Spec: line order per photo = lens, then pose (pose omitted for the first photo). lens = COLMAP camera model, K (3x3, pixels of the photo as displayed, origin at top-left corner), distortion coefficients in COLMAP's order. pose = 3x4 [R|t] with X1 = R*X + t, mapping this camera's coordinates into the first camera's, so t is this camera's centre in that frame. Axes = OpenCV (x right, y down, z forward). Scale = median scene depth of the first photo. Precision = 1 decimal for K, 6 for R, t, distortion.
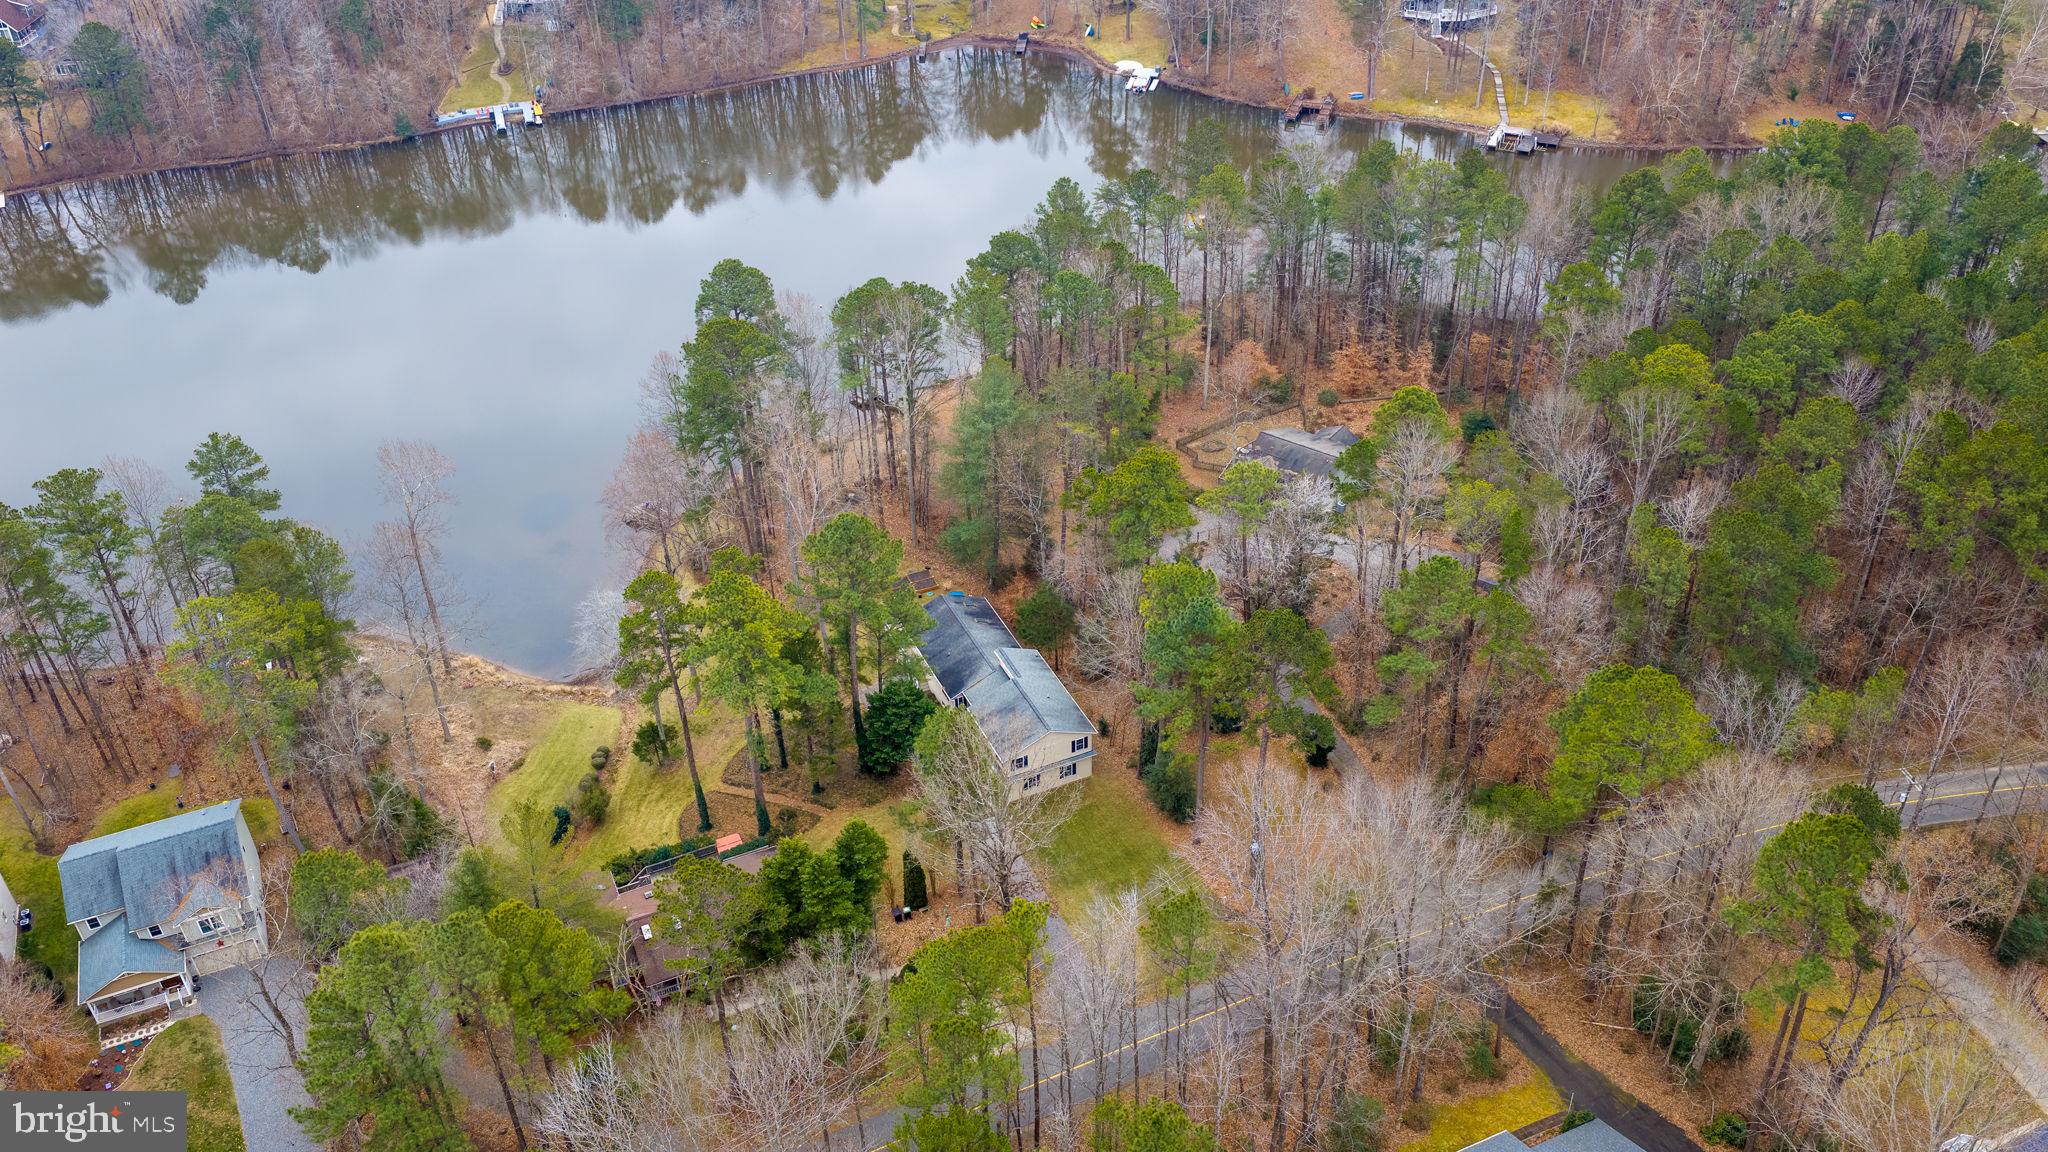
lens RADIAL K [[1697.4, 0, 1024.0], [0, 1697.4, 576.0], [0, 0, 1]] dist [0.026698, -0.059514]
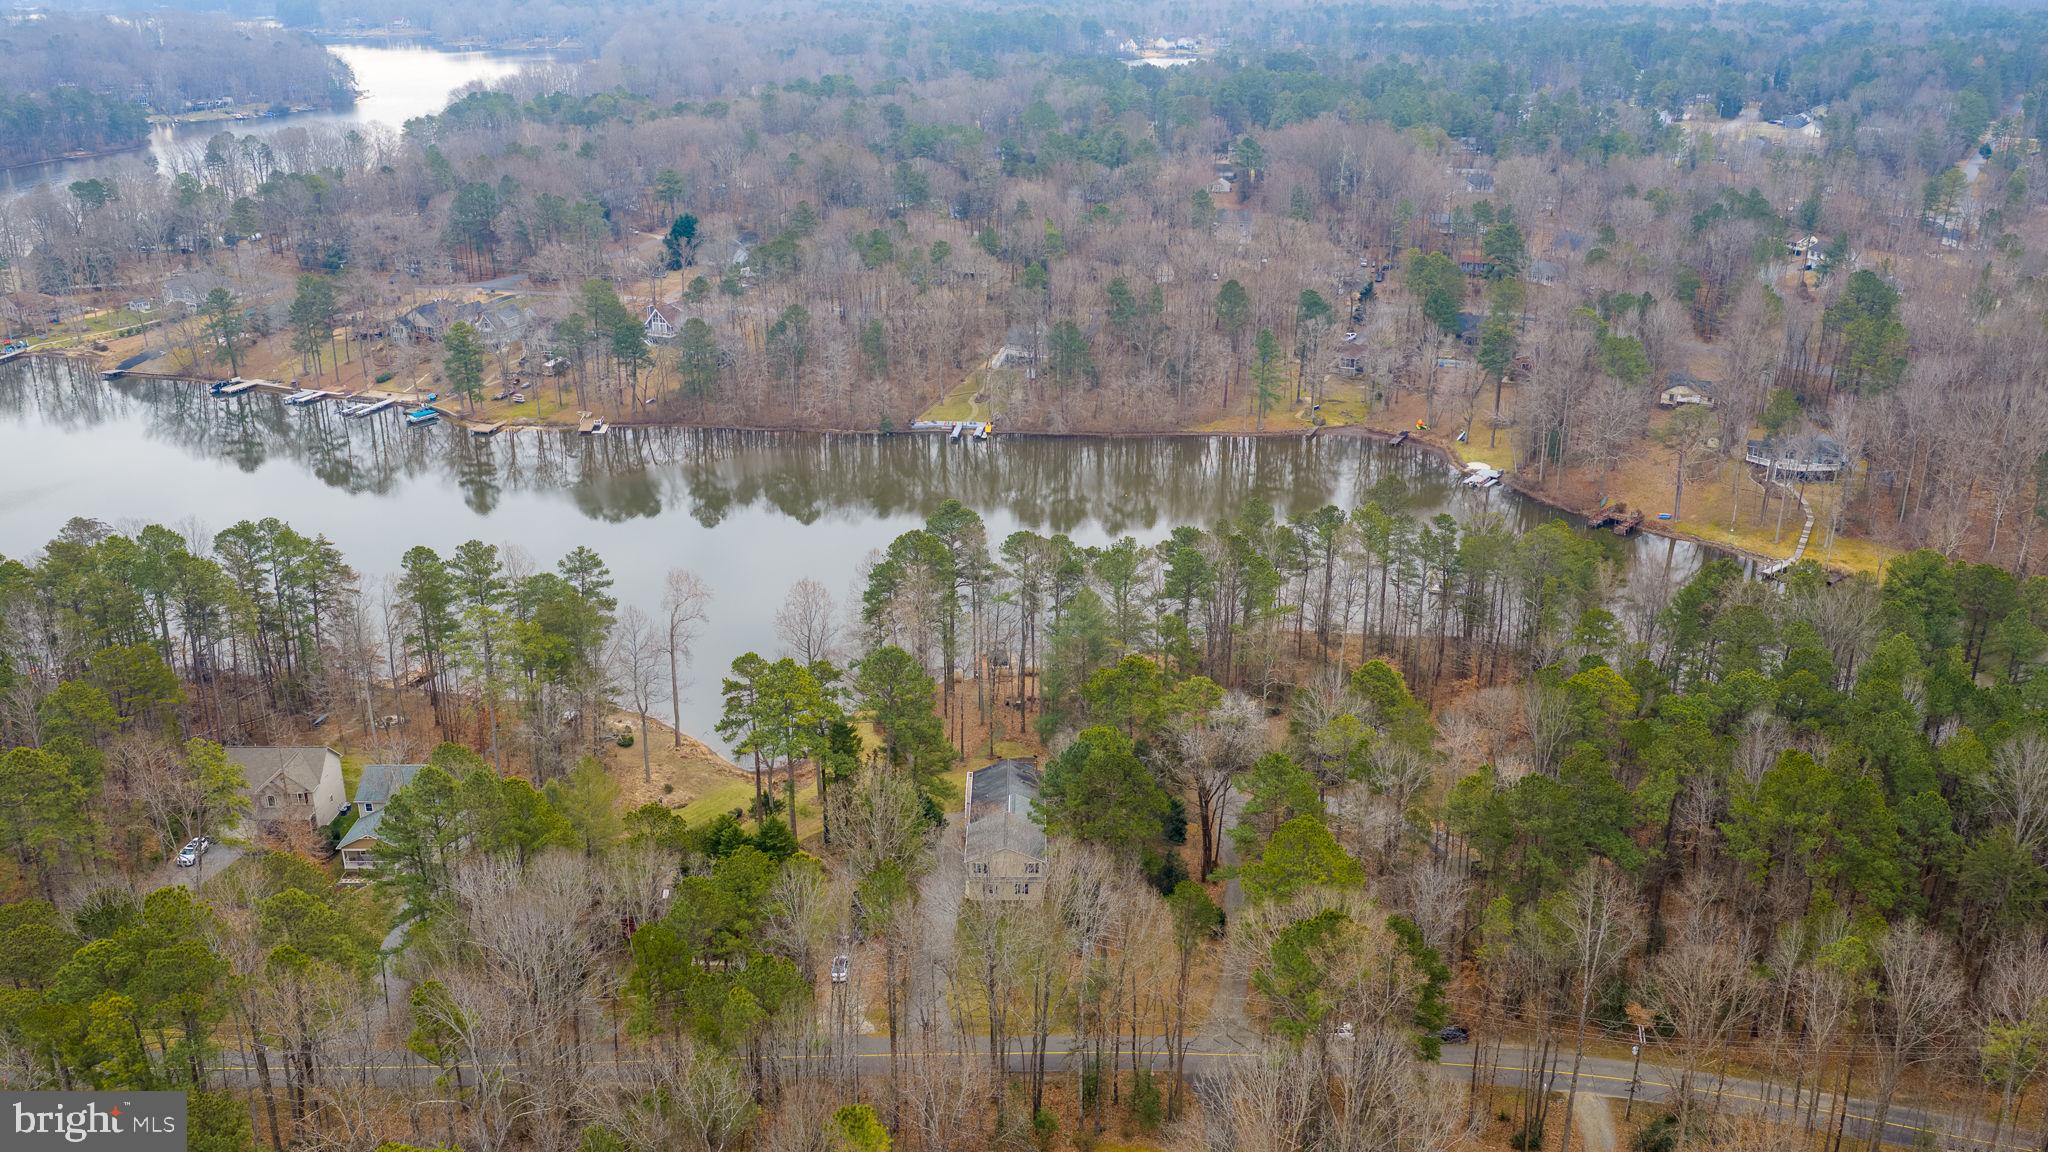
lens RADIAL K [[1697.4, 0, 1024.0], [0, 1697.4, 576.0], [0, 0, 1]] dist [0.026698, -0.059514]
pose [[0.911578, 0.169513, -0.374554, 0.234488], [-0.256324, 0.946632, -0.195411, 0.071356], [0.321441, 0.274139, 0.906379, -0.108766]]
